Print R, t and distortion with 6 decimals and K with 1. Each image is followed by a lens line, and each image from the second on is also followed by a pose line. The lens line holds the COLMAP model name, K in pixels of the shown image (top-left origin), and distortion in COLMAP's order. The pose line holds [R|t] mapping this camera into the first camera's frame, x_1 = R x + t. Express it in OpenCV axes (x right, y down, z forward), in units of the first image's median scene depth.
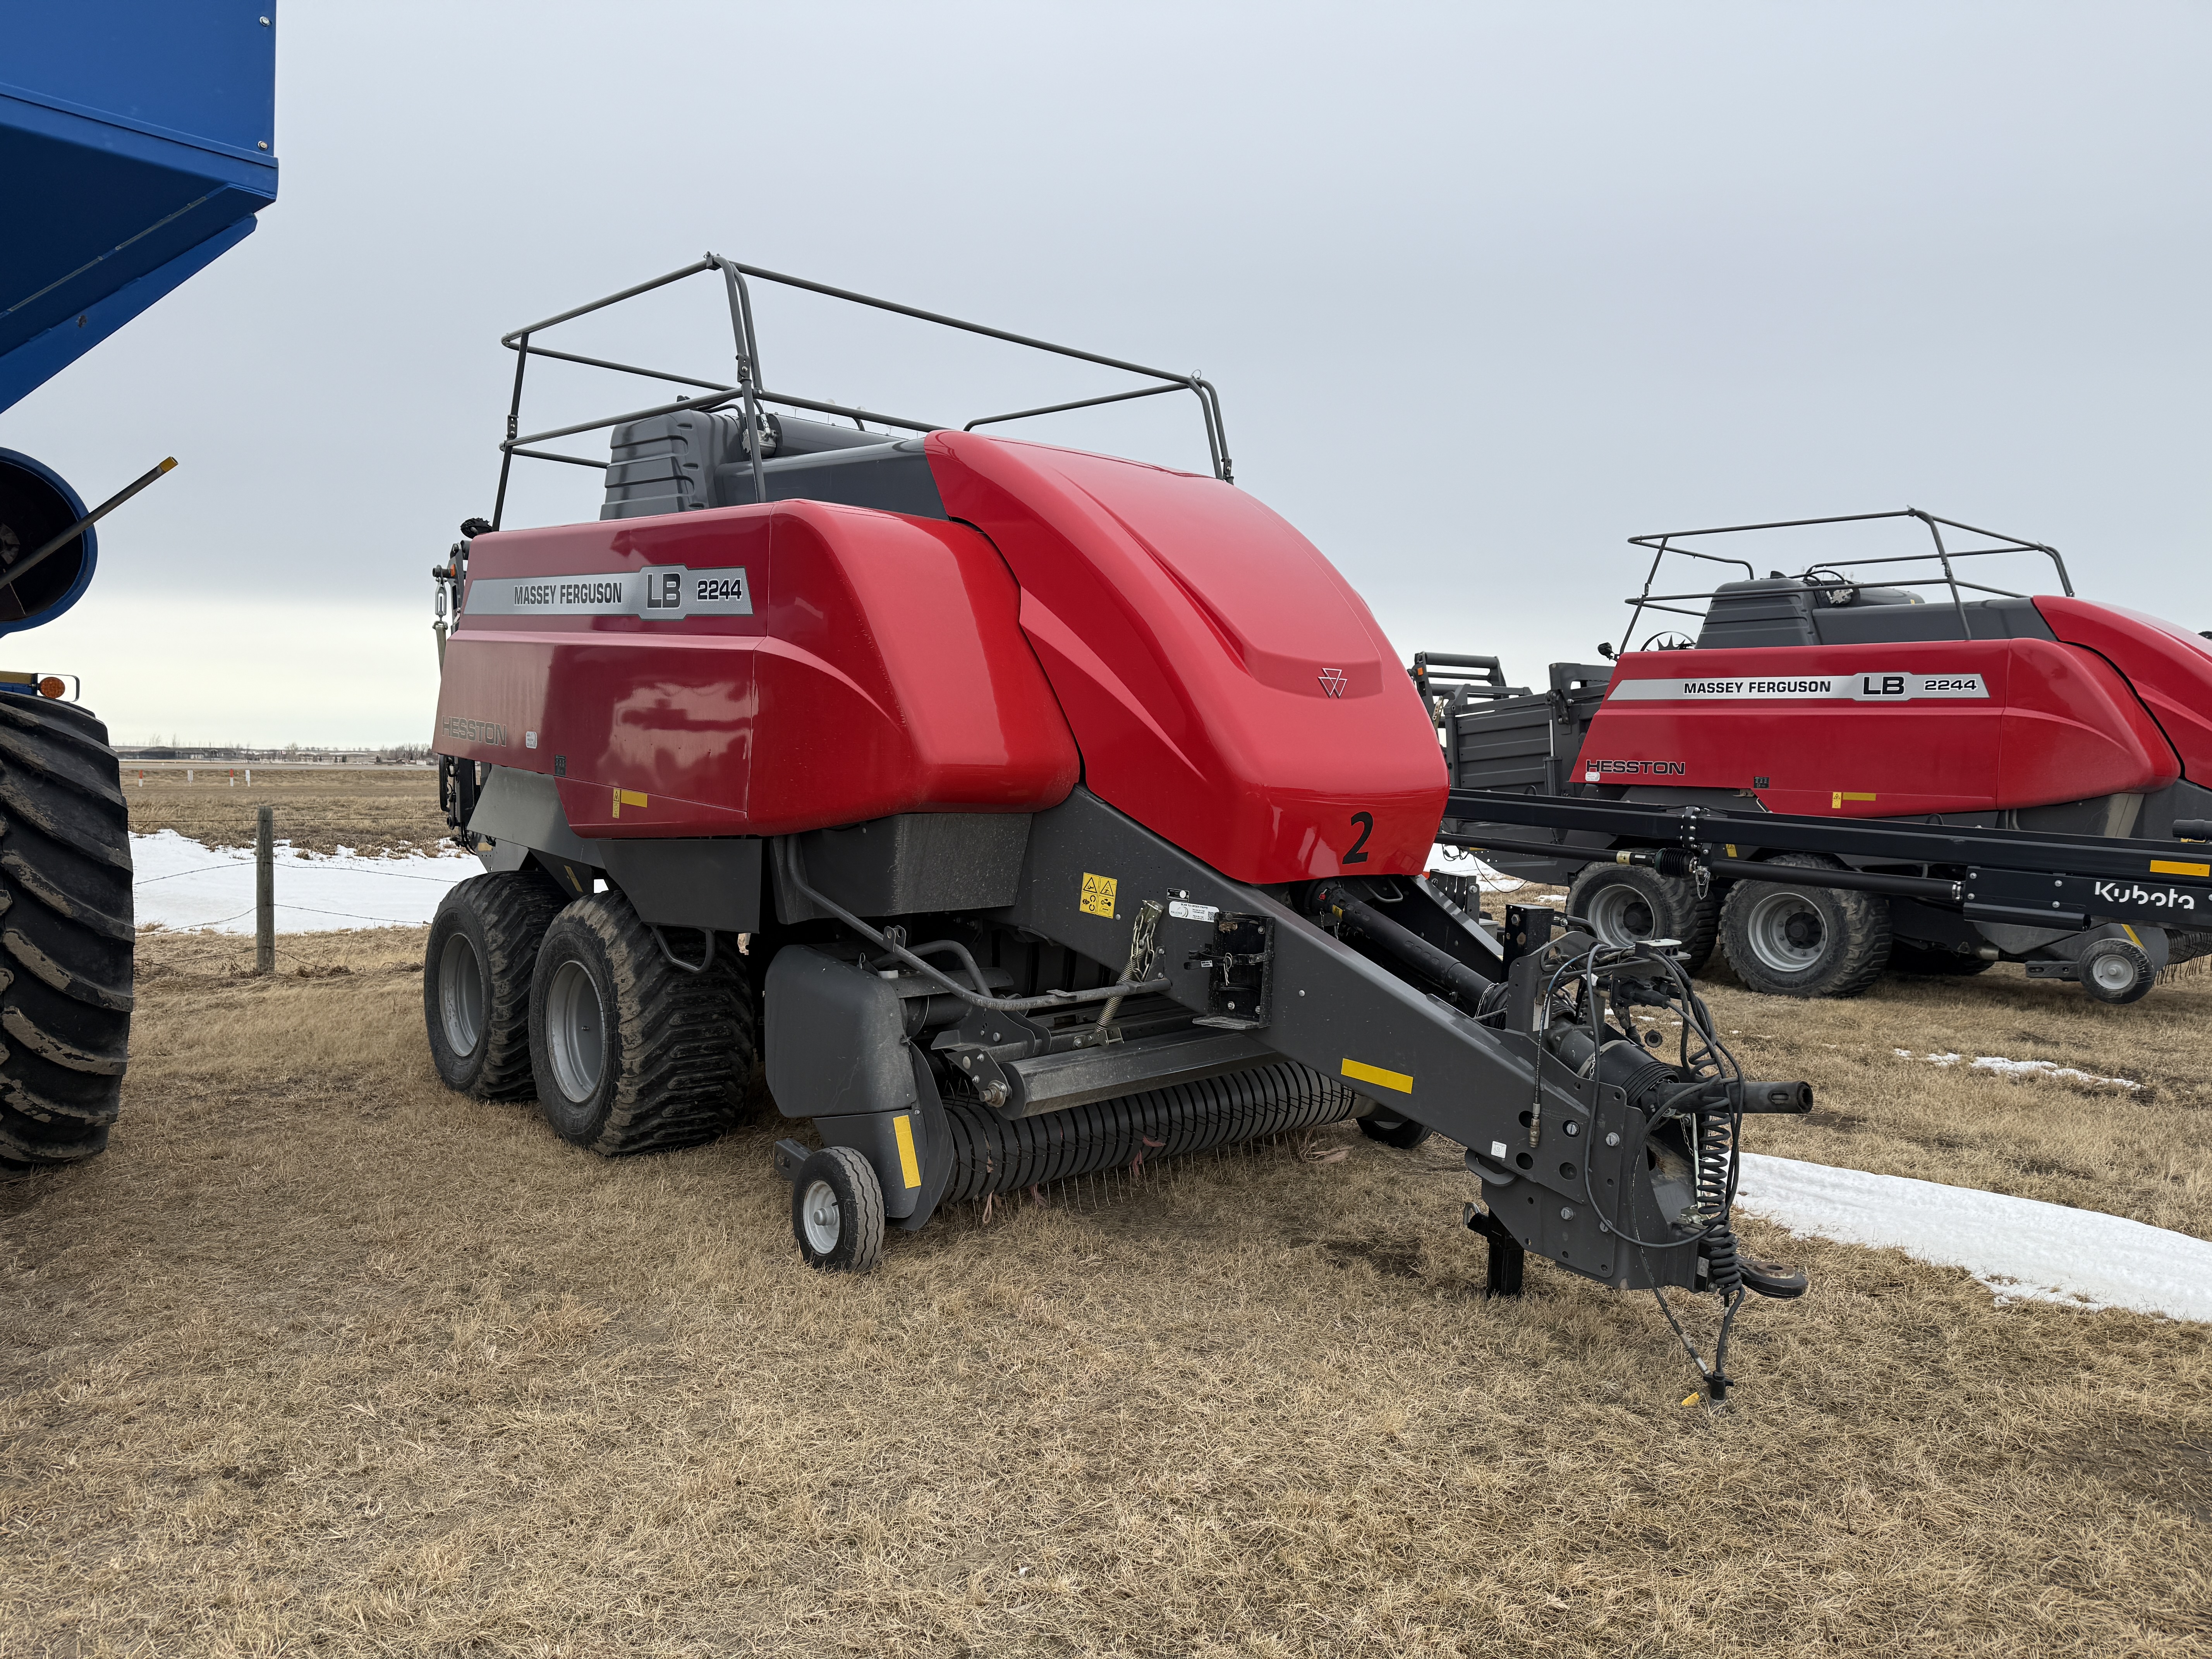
lens RADIAL K [[1536.4, 0, 1106.0], [0, 1536.4, 829.5], [0, 0, 1]] dist [0.033972, -0.001119]
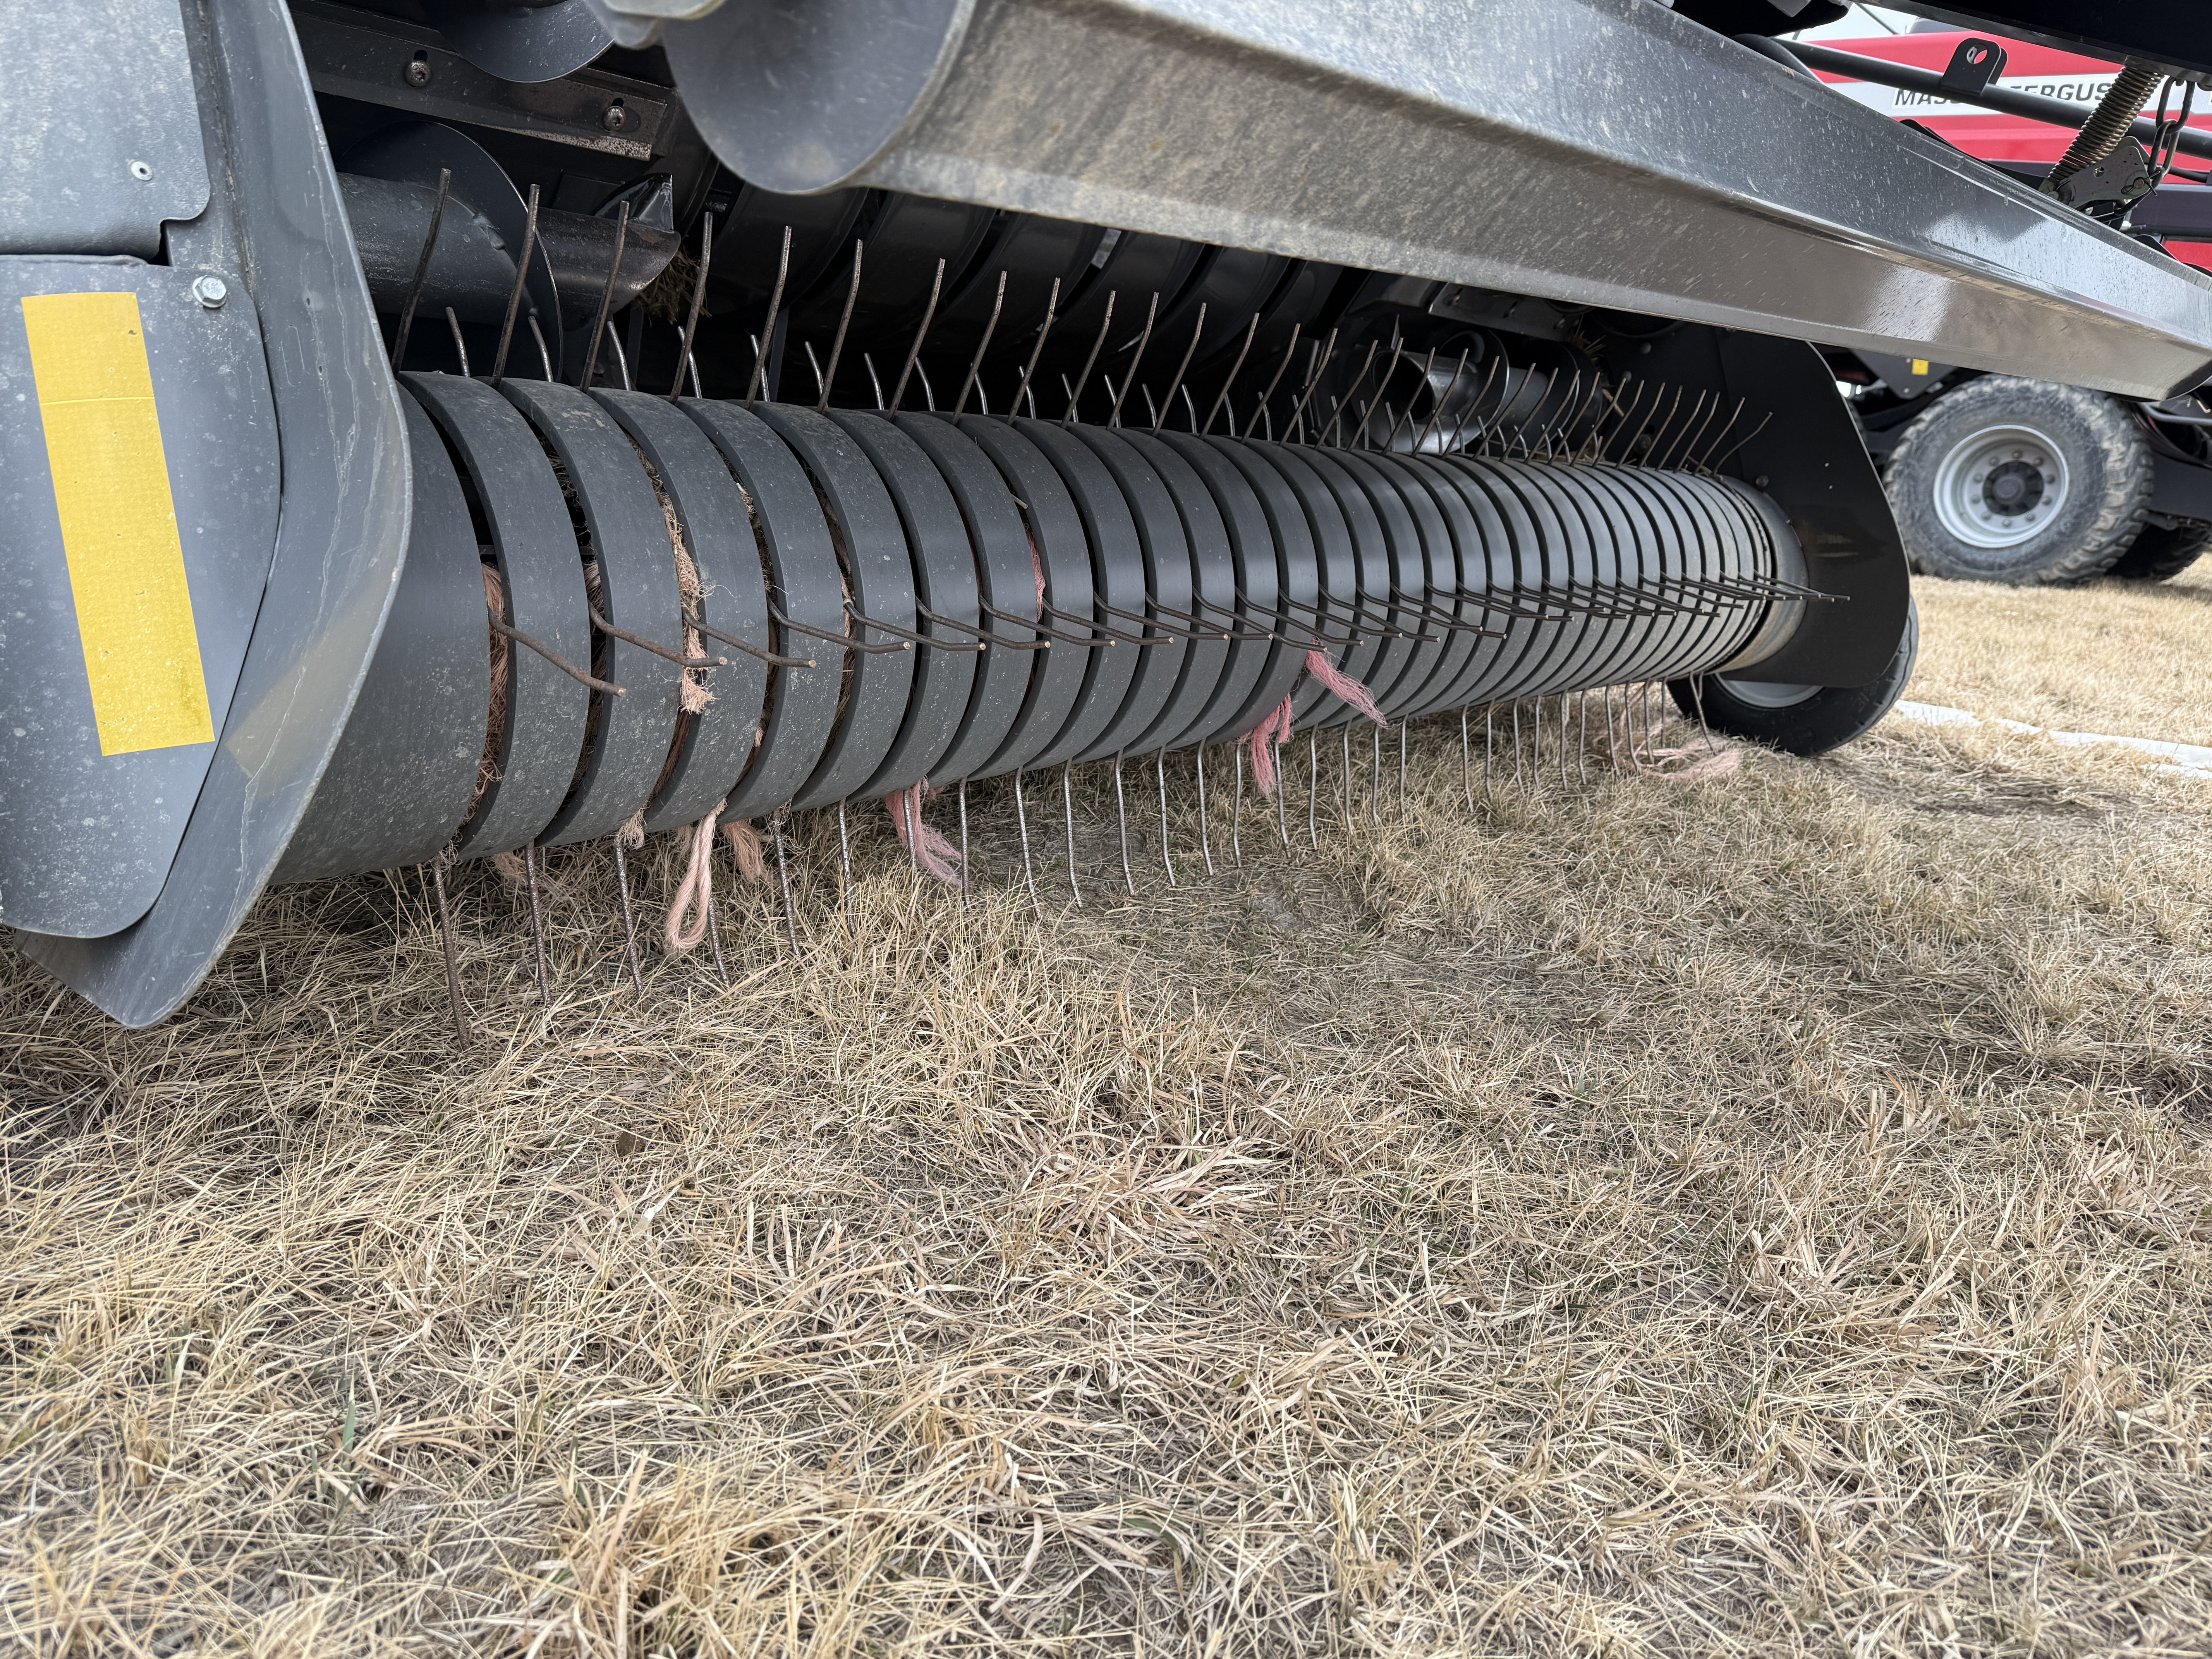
lens RADIAL K [[1536.4, 0, 1106.0], [0, 1536.4, 829.5], [0, 0, 1]] dist [0.033972, -0.001119]
pose [[0.990179, 0.050326, 0.130433, -0.046969], [-0.079879, 0.969337, 0.232389, 0.179045], [-0.114739, -0.240525, 0.963837, 0.766320]]
